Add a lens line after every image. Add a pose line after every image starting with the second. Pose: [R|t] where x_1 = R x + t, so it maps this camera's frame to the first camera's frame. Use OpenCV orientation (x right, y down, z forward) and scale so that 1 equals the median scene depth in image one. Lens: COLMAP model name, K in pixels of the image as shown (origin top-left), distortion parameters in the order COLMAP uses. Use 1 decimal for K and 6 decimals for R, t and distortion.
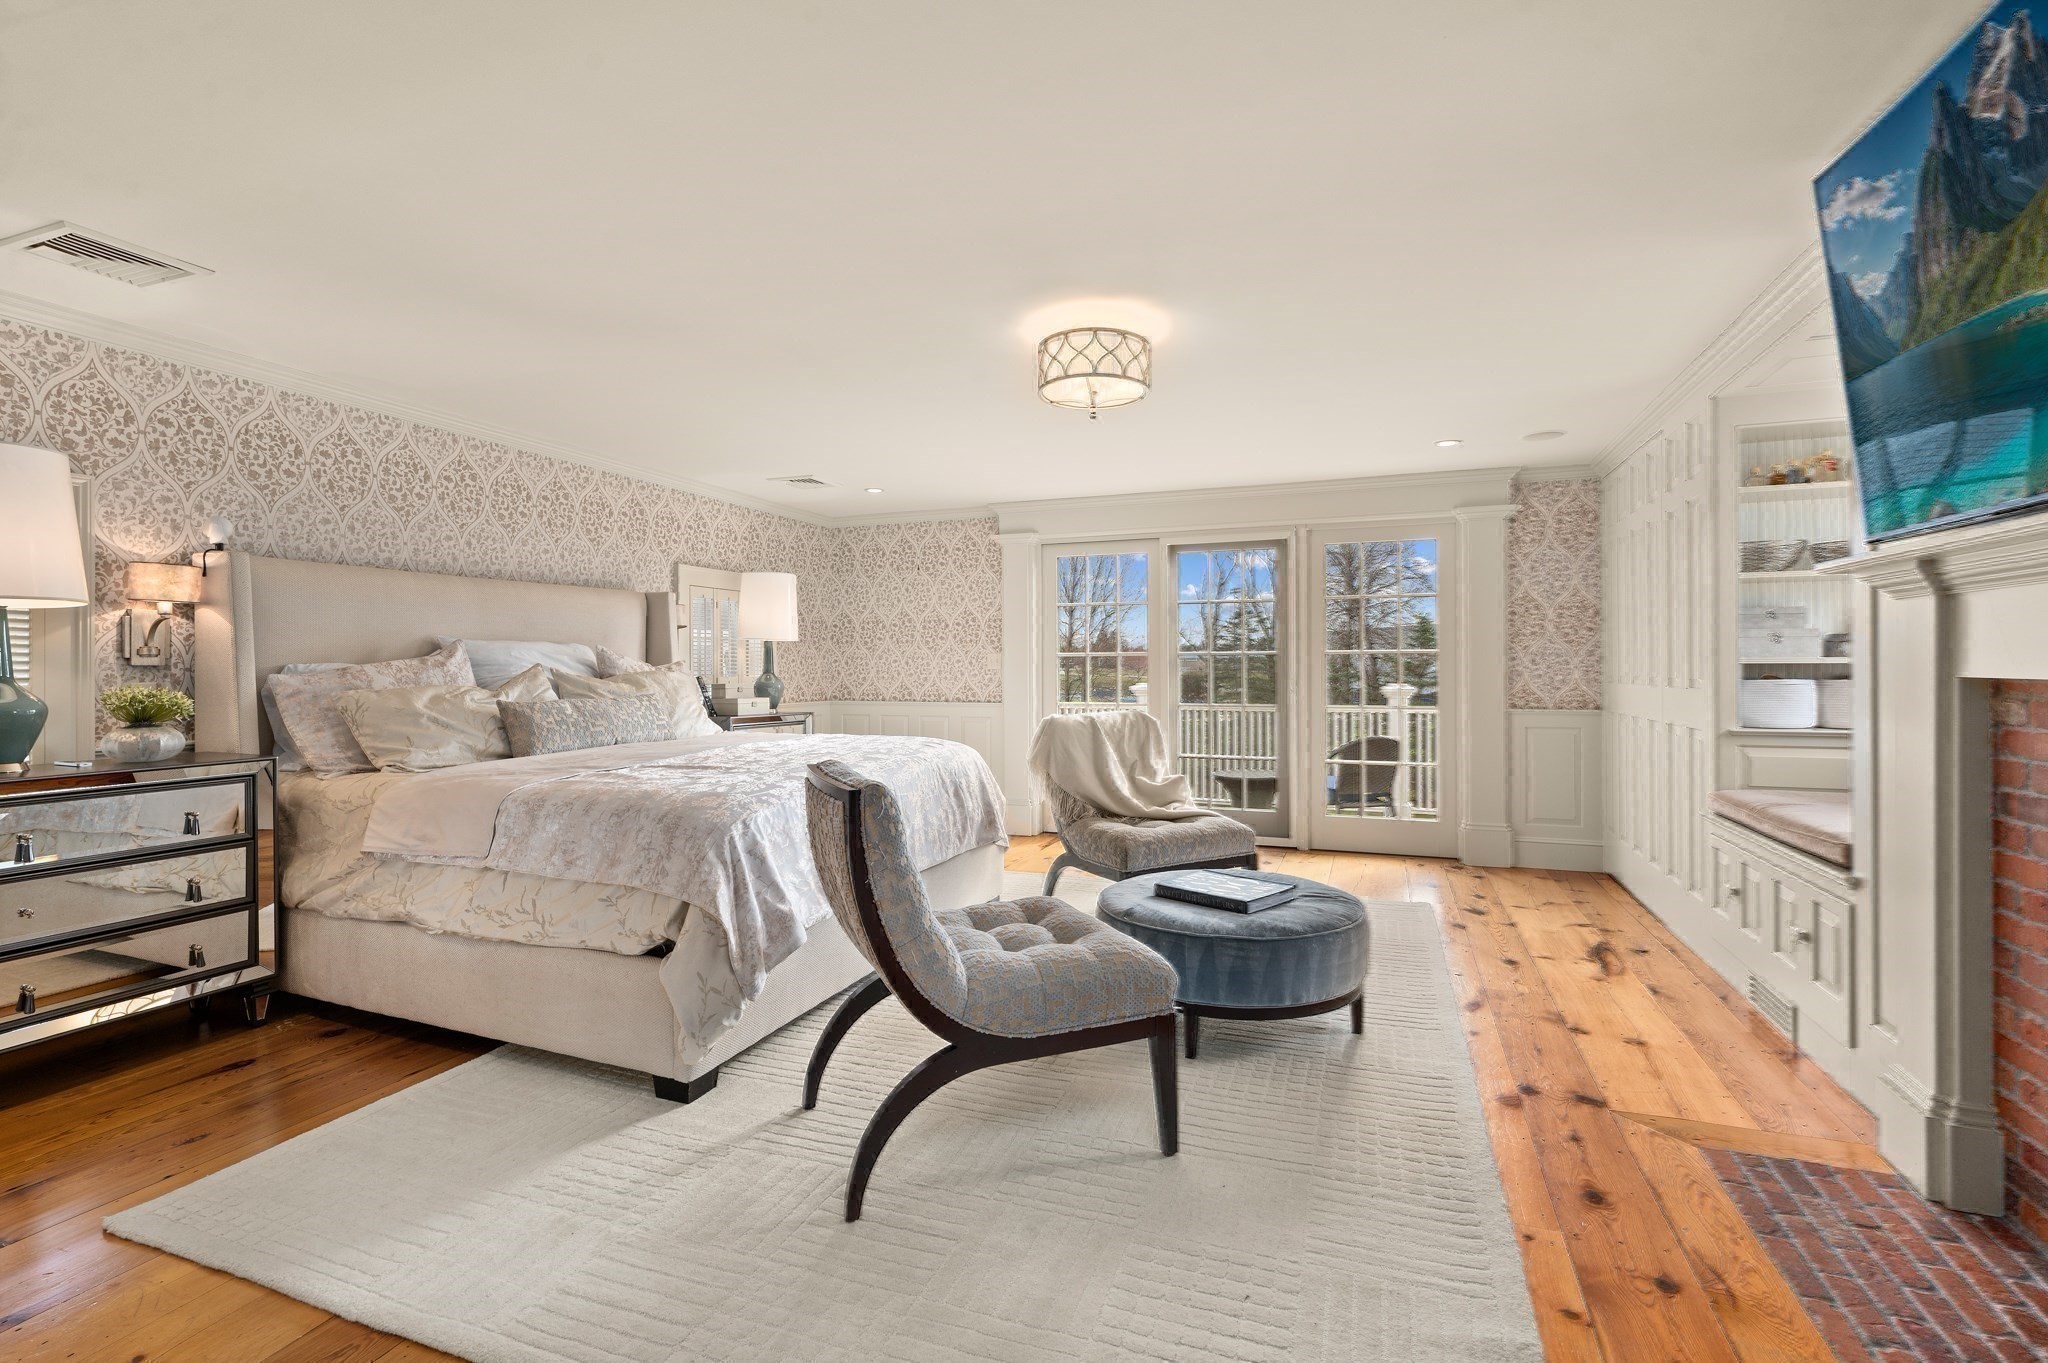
lens RADIAL K [[919.7, 0, 1031.8], [0, 919.7, 653.9], [0, 0, 1]] dist [-0.001021, 0.000363]
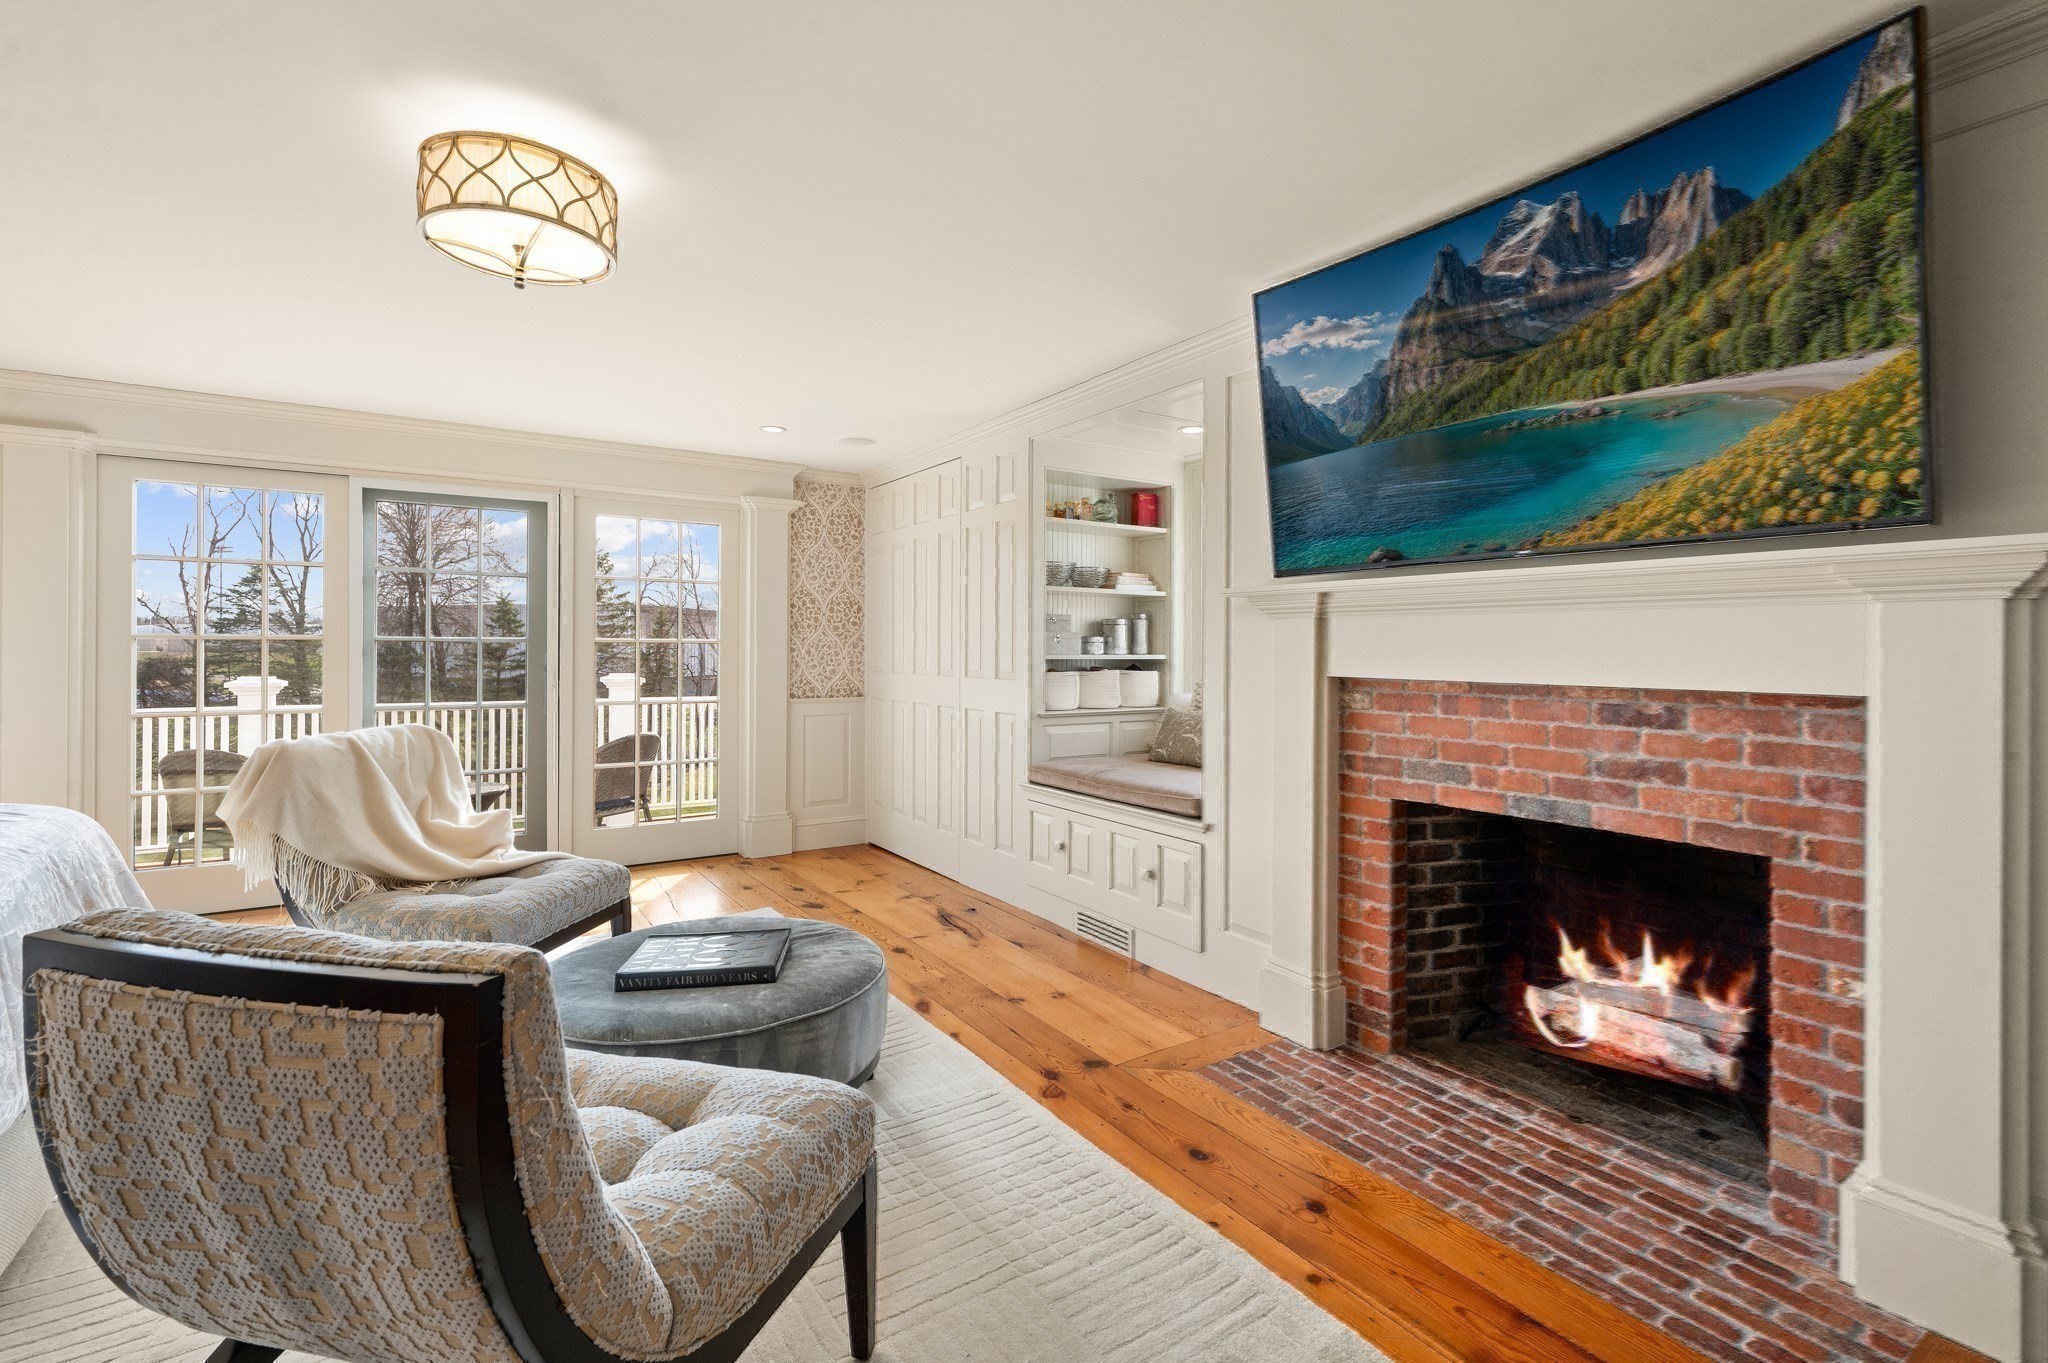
lens RADIAL K [[899.9, 0, 1029.9], [0, 899.9, 642.0], [0, 0, 1]] dist [-0.001373, 0.000223]
pose [[0.586365, 0.012911, 0.809944, -0.181849], [-0.017757, 0.999838, -0.003083, -0.006944], [-0.809852, -0.012574, 0.586499, 0.255417]]
